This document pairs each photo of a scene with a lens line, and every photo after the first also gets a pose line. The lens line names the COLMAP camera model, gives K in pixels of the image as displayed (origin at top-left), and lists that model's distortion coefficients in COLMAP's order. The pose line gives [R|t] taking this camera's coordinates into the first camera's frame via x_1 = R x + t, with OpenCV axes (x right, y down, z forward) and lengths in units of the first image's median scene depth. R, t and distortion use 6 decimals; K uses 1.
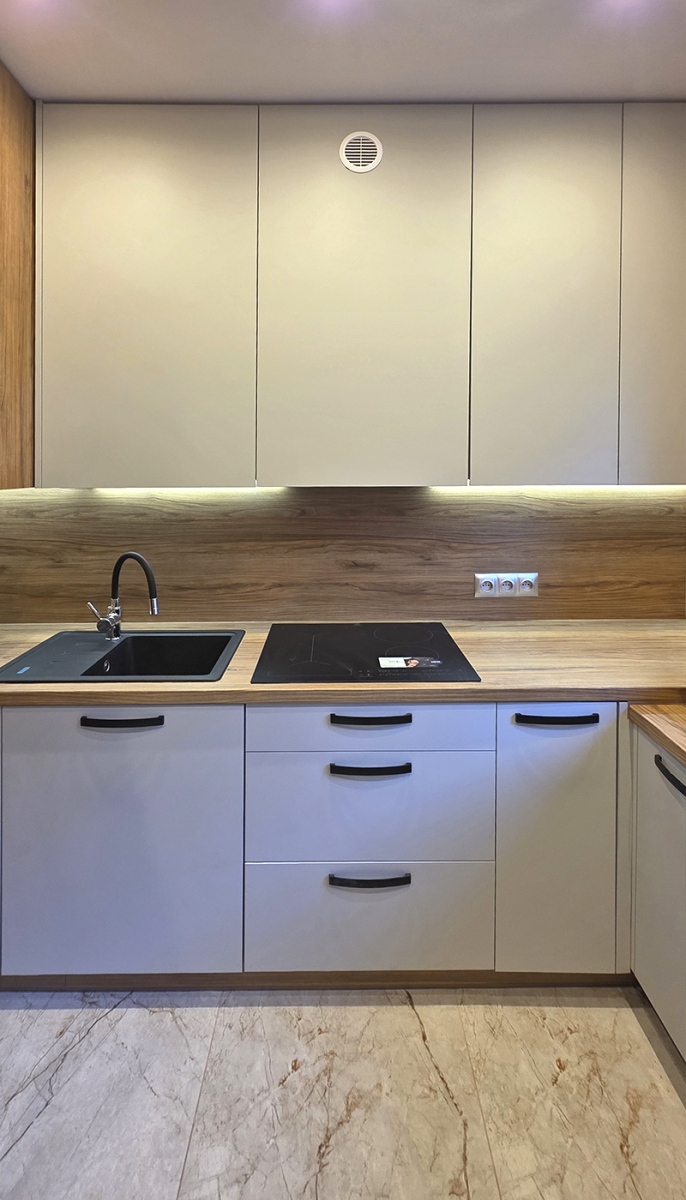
lens RADIAL K [[559.0, 0, 281.3], [0, 559.0, 529.8], [0, 0, 1]] dist [-0.003550, 0.002166]
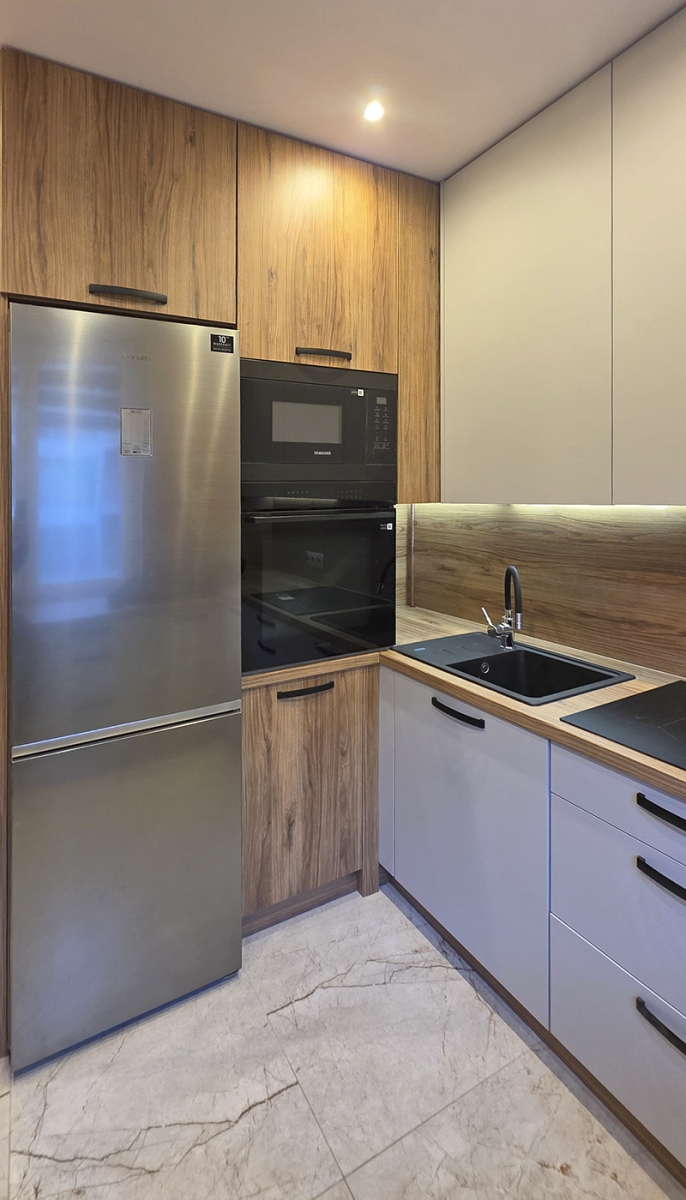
lens RADIAL K [[559.0, 0, 309.6], [0, 559.0, 559.7], [0, 0, 1]] dist [-0.003550, 0.002166]
pose [[0.462607, 0.100130, -0.880891, 0.464936], [-0.088183, 0.993871, 0.066662, -0.007991], [0.882167, 0.046842, 0.468601, 0.176377]]
